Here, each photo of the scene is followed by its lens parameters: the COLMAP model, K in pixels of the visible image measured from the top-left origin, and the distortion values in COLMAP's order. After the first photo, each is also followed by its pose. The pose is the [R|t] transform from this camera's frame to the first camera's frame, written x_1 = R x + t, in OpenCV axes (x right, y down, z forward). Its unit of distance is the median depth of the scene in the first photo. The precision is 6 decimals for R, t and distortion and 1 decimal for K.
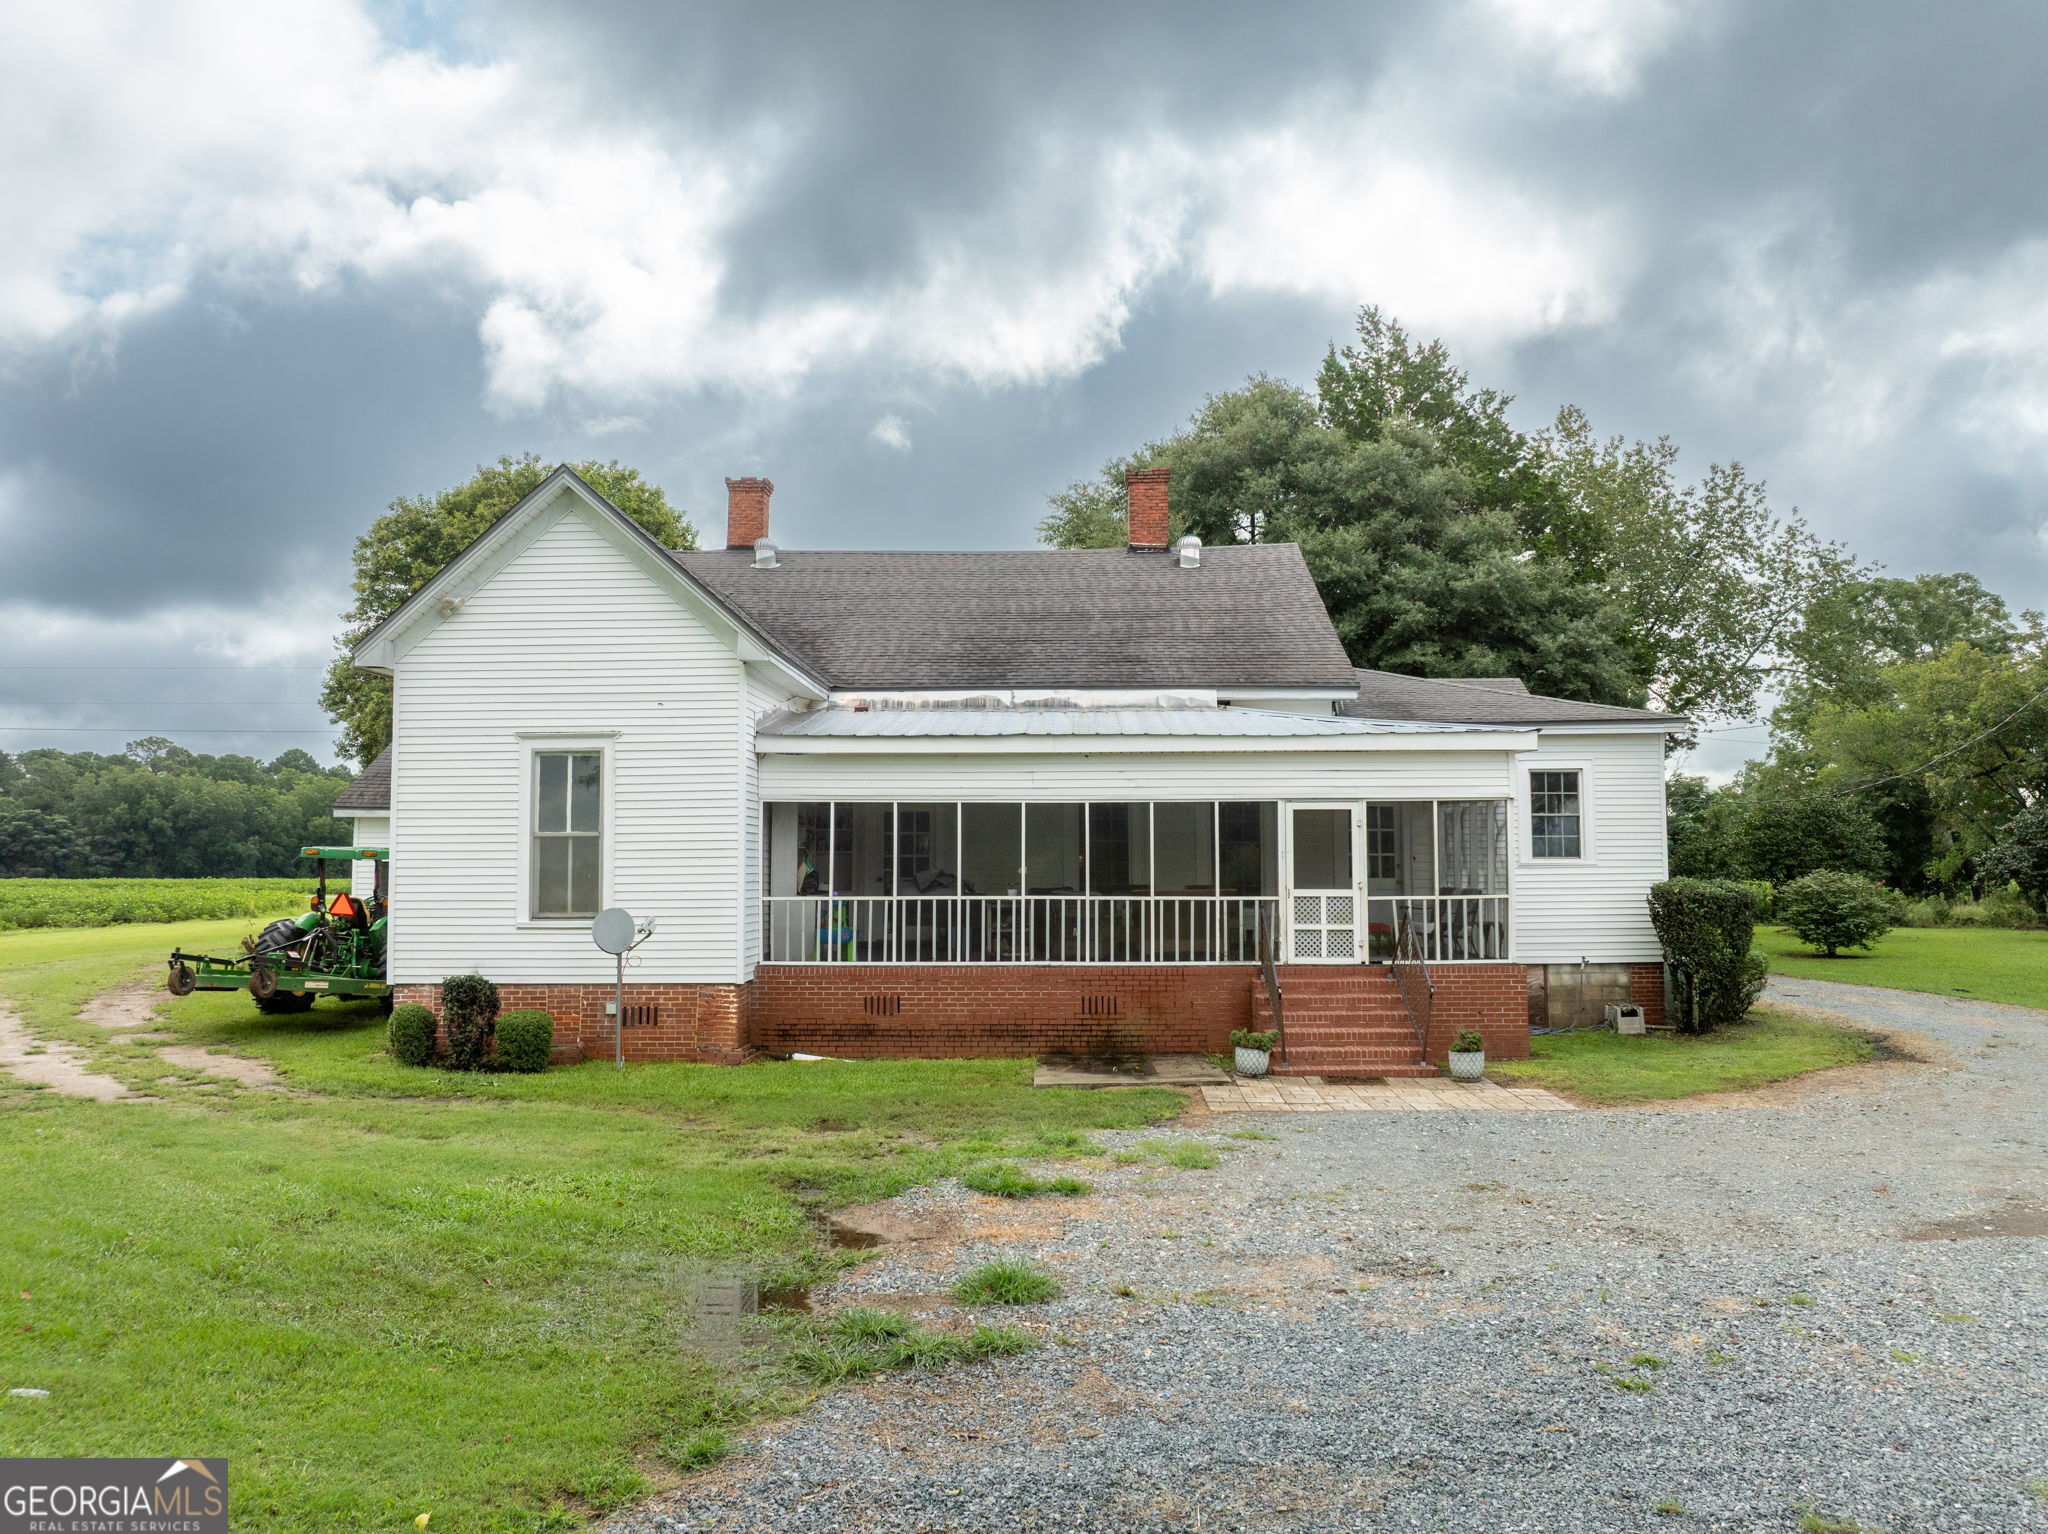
lens RADIAL K [[1441.5, 0, 1036.1], [0, 1441.5, 763.5], [0, 0, 1]] dist [-0.037572, -0.001289]
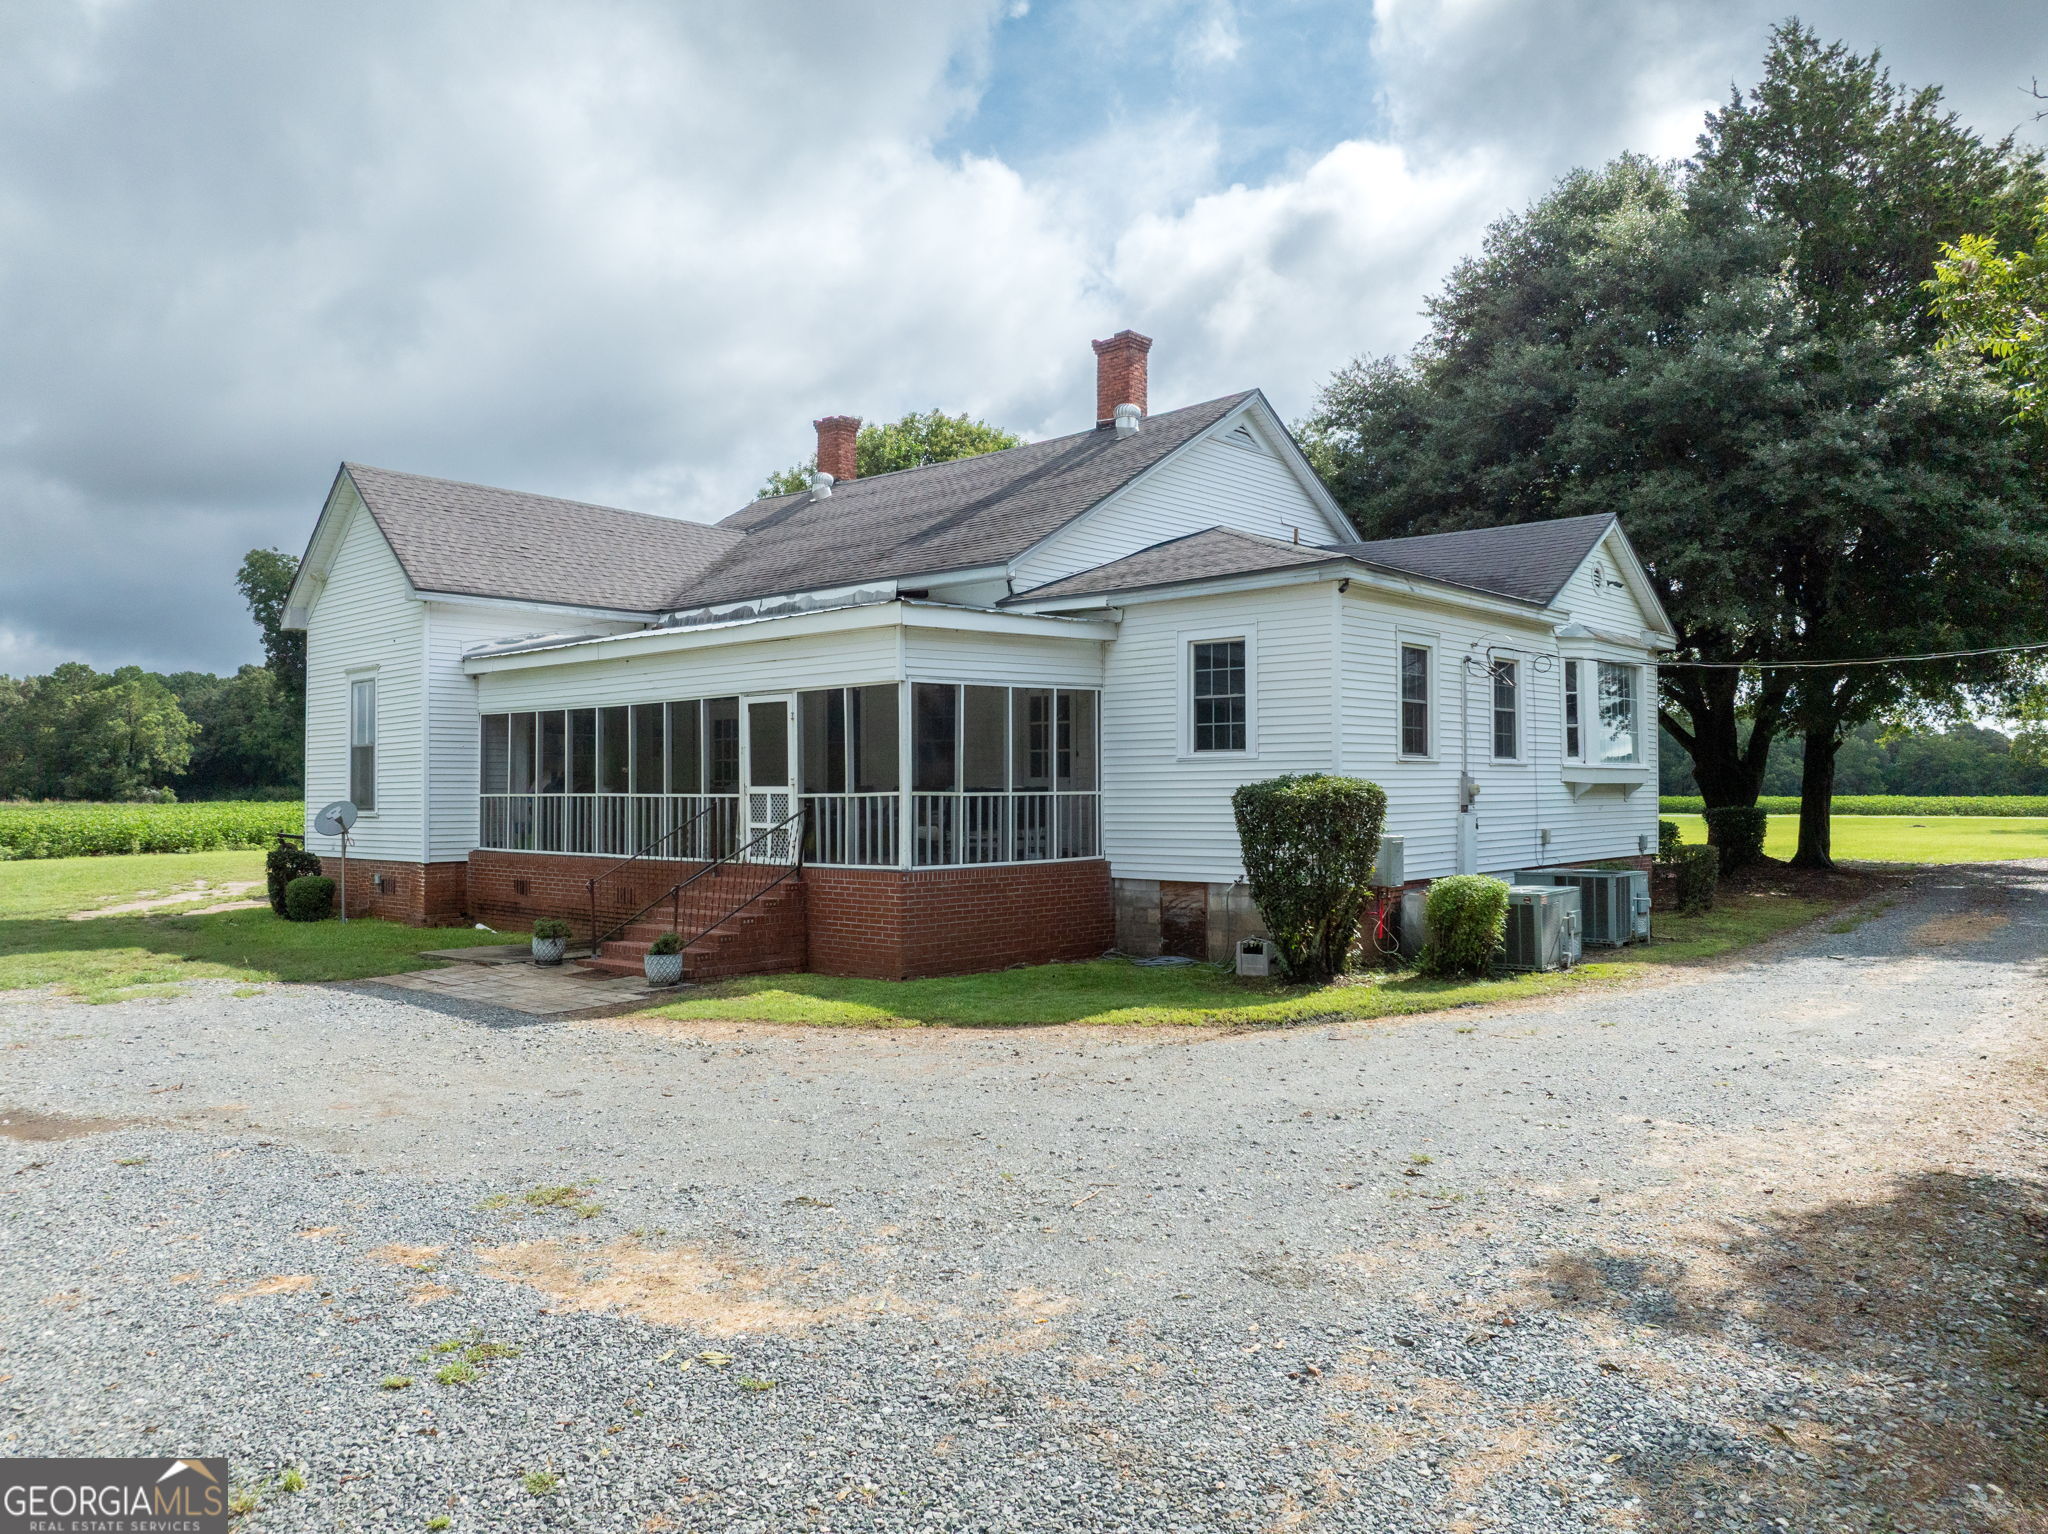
lens RADIAL K [[1441.5, 0, 1038.0], [0, 1441.5, 765.9], [0, 0, 1]] dist [-0.037572, -0.001289]
pose [[0.765225, -0.012365, -0.643644, 0.946832], [0.048844, 0.998049, 0.038897, 0.045767], [0.641907, -0.061203, 0.764336, 0.387117]]
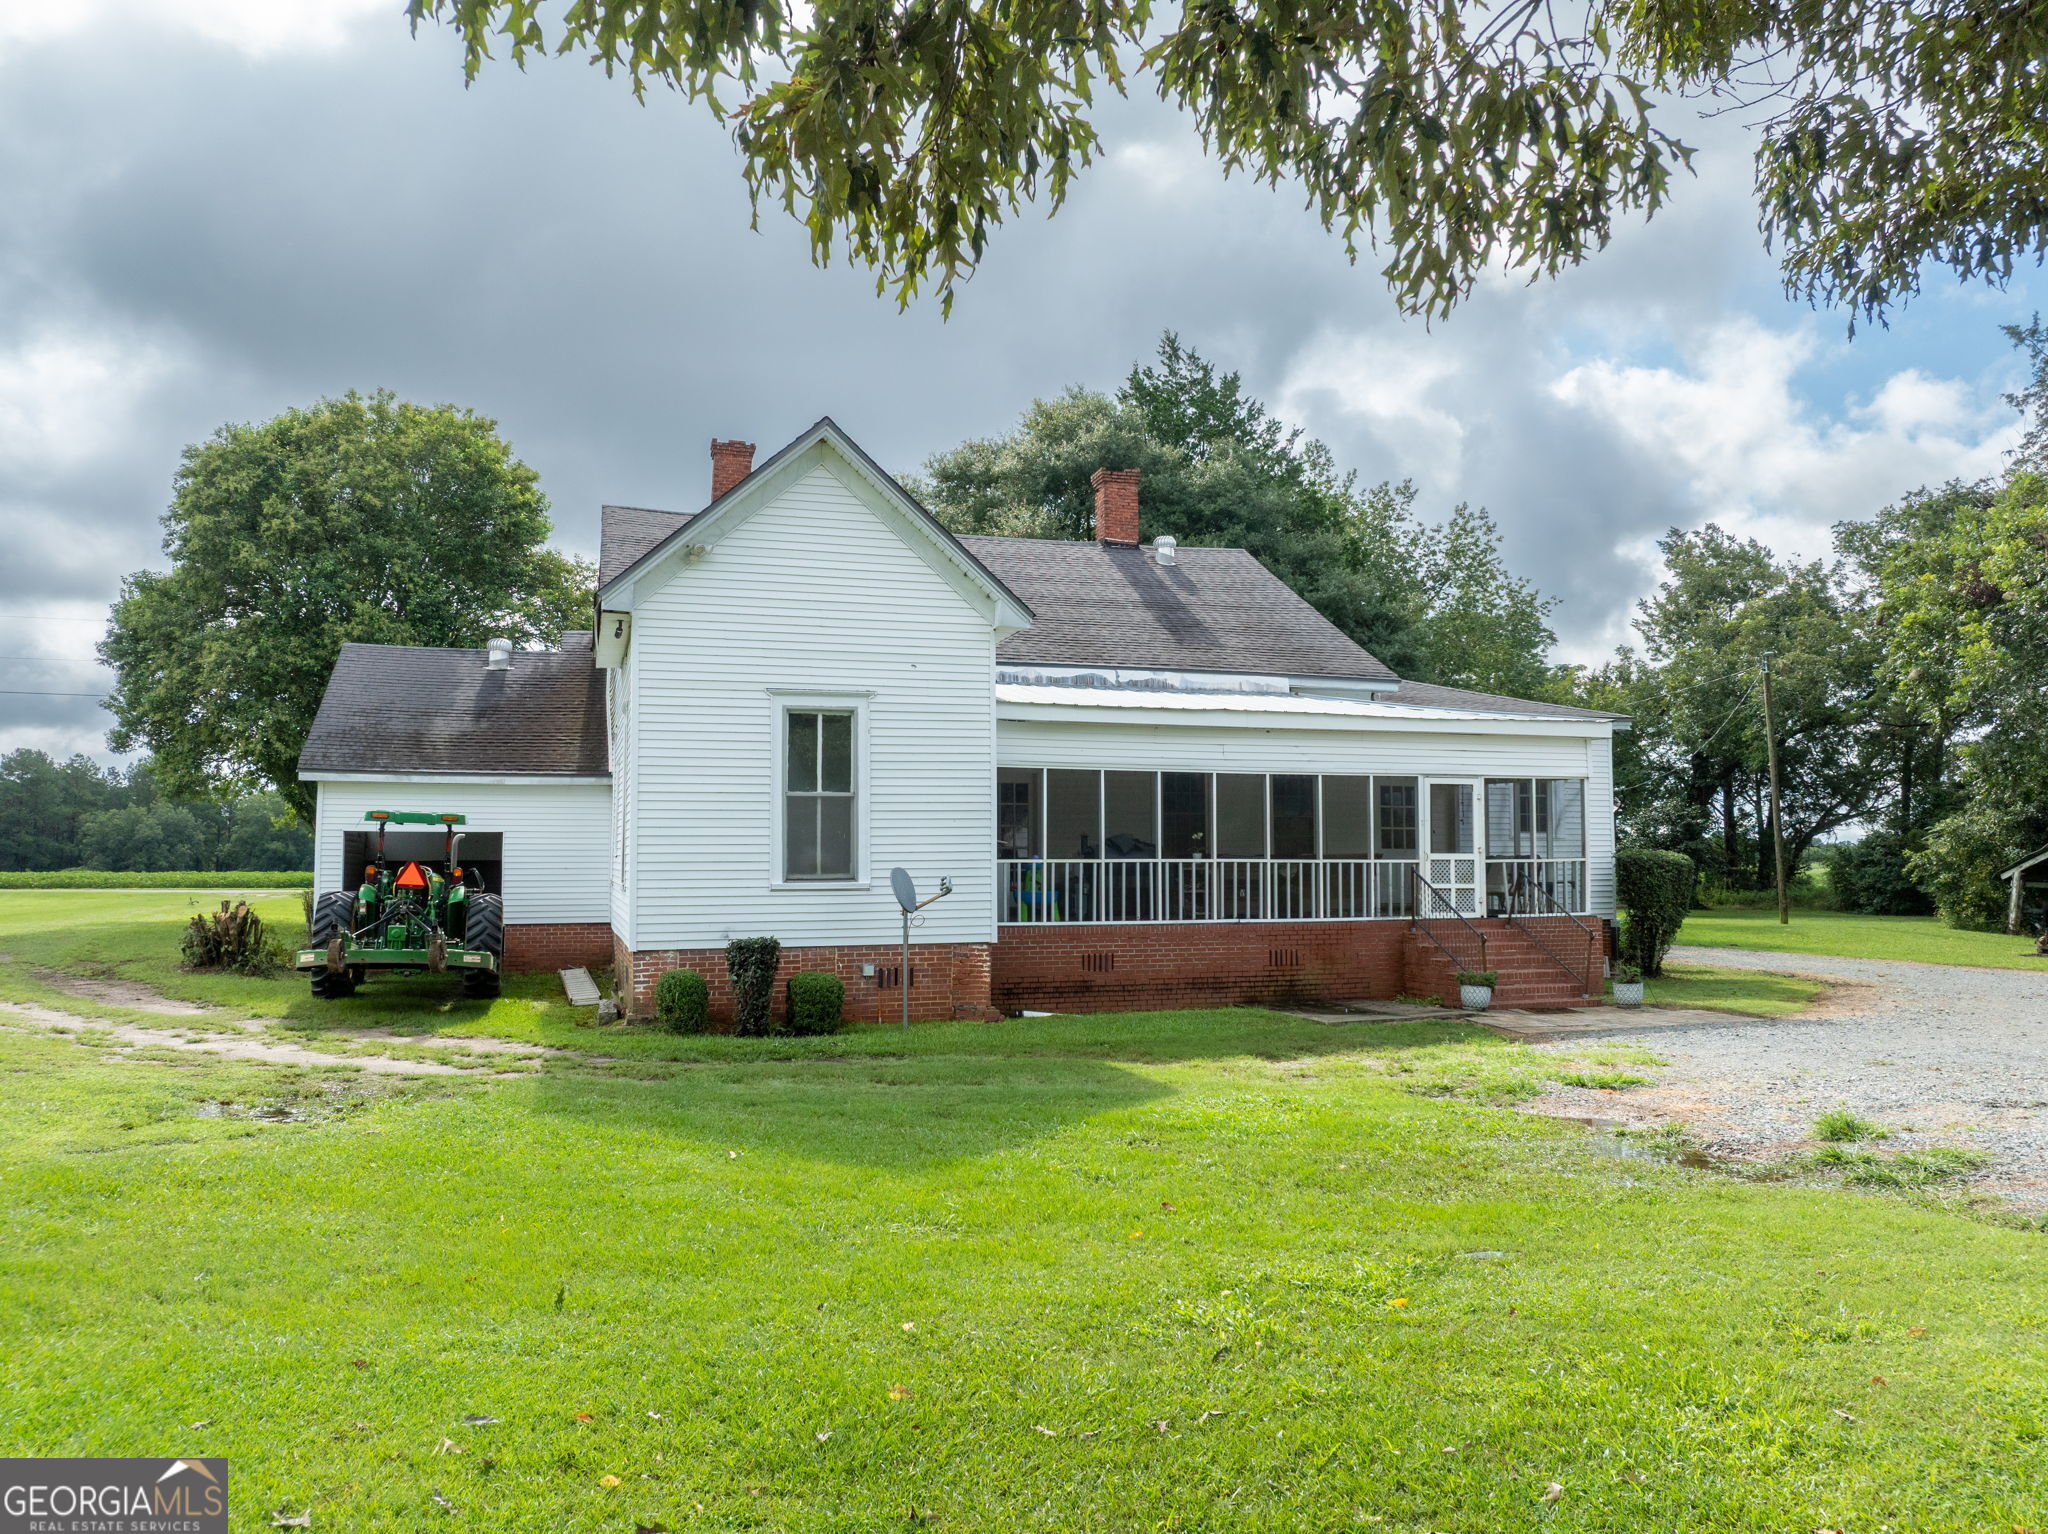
lens RADIAL K [[1441.5, 0, 1031.1], [0, 1441.5, 763.9], [0, 0, 1]] dist [-0.037572, -0.001289]
pose [[0.944111, 0.023270, 0.328806, -0.498286], [-0.023423, 0.999720, -0.003494, 0.027741], [-0.328796, -0.004403, 0.944391, 0.024129]]
